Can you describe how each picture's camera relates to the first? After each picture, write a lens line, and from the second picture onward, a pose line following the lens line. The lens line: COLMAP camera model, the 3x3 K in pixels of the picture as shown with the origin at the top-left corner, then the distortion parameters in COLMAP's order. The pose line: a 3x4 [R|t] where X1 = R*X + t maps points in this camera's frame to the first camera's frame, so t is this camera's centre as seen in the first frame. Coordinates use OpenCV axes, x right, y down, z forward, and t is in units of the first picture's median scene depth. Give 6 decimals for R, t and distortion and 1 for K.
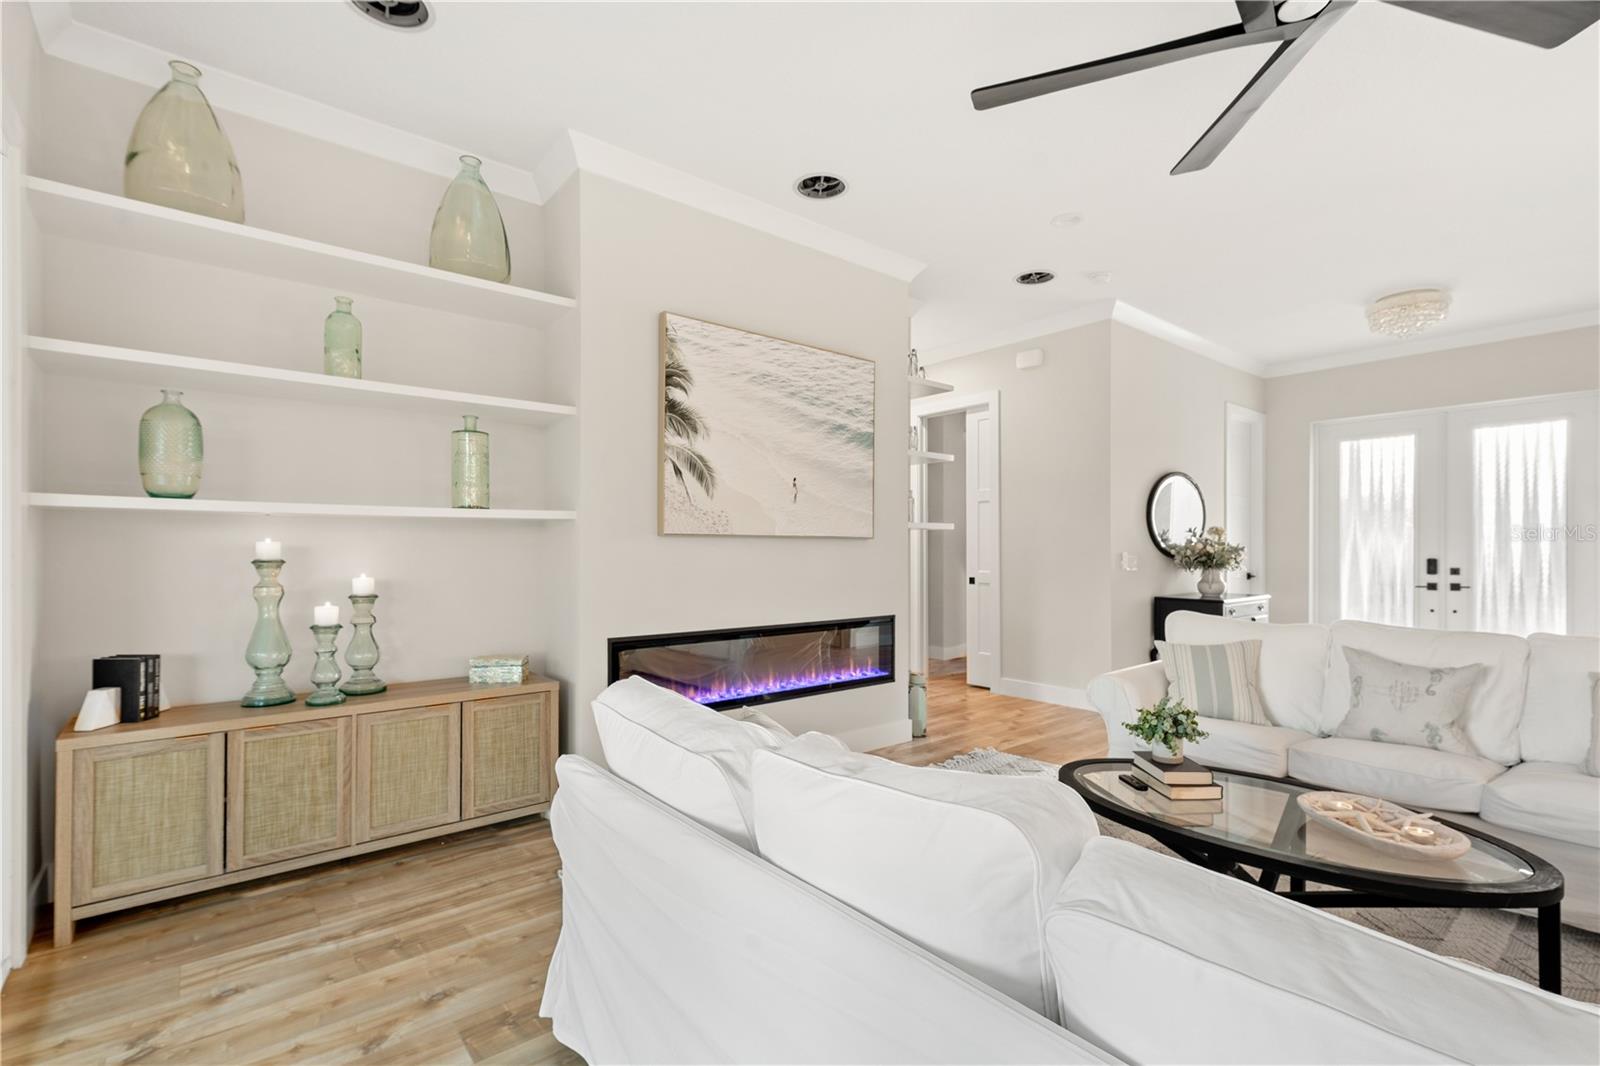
lens RADIAL K [[726.0, 0, 803.9], [0, 726.0, 539.5], [0, 0, 1]] dist [0.000833, 0.000306]
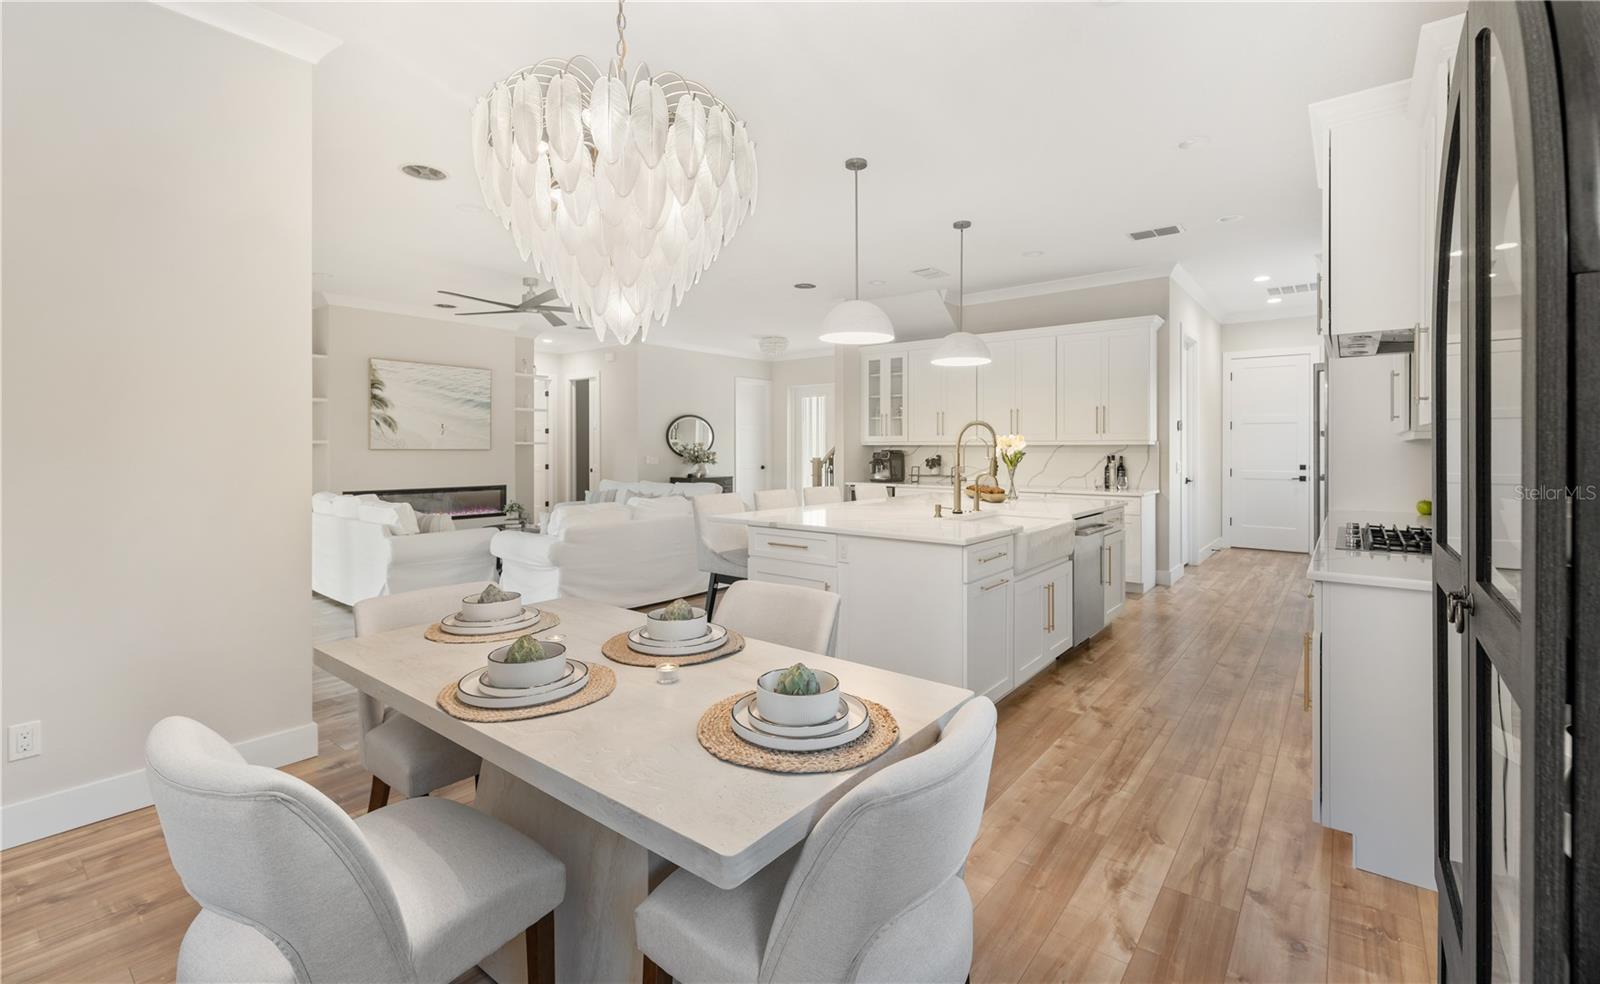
lens RADIAL K [[674.0, 0, 809.1], [0, 674.0, 445.9], [0, 0, 1]] dist [0.000132, 0.000041]
pose [[0.980111, -0.003349, 0.198422, 0.770243], [0.002419, 0.999985, 0.004933, -0.025302], [-0.198436, -0.004355, 0.980104, -1.453320]]
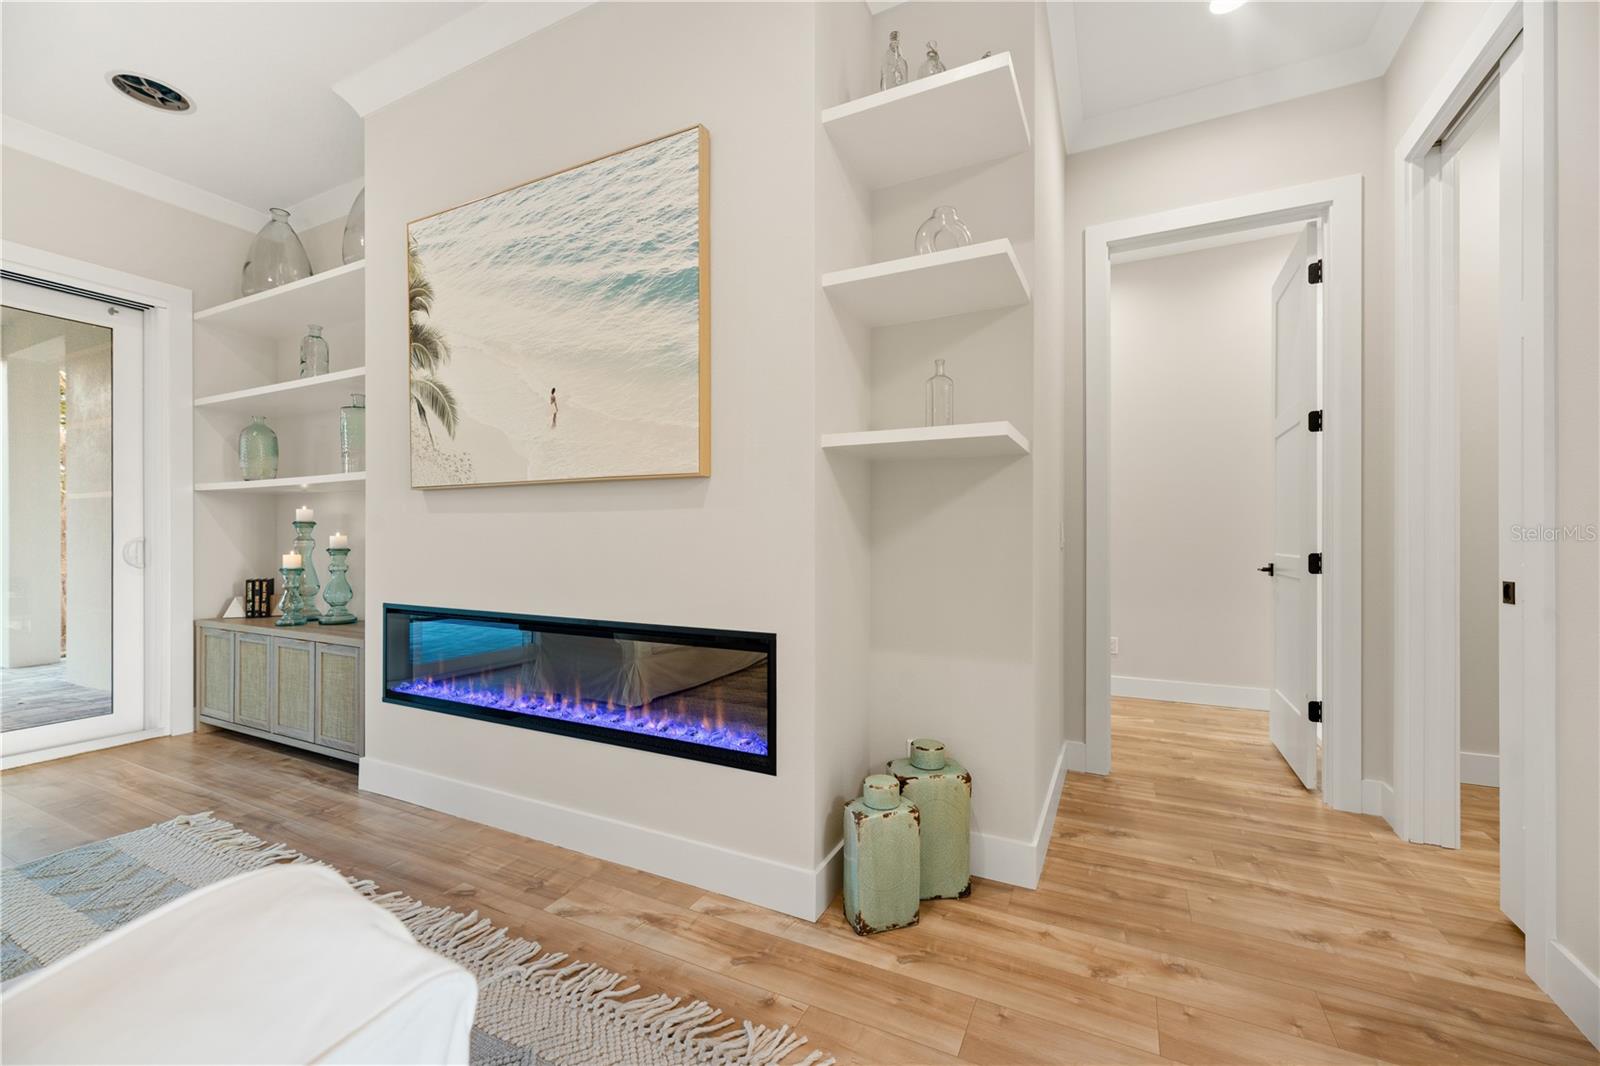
lens RADIAL K [[637.3, 0, 808.6], [0, 637.3, 535.6], [0, 0, 1]] dist [-0.004698, -0.000509]
pose [[0.412883, -0.000378, -0.910784, 0.642245], [0.012719, 0.999905, 0.005351, 0.047486], [0.910695, -0.013793, 0.412849, 1.066338]]
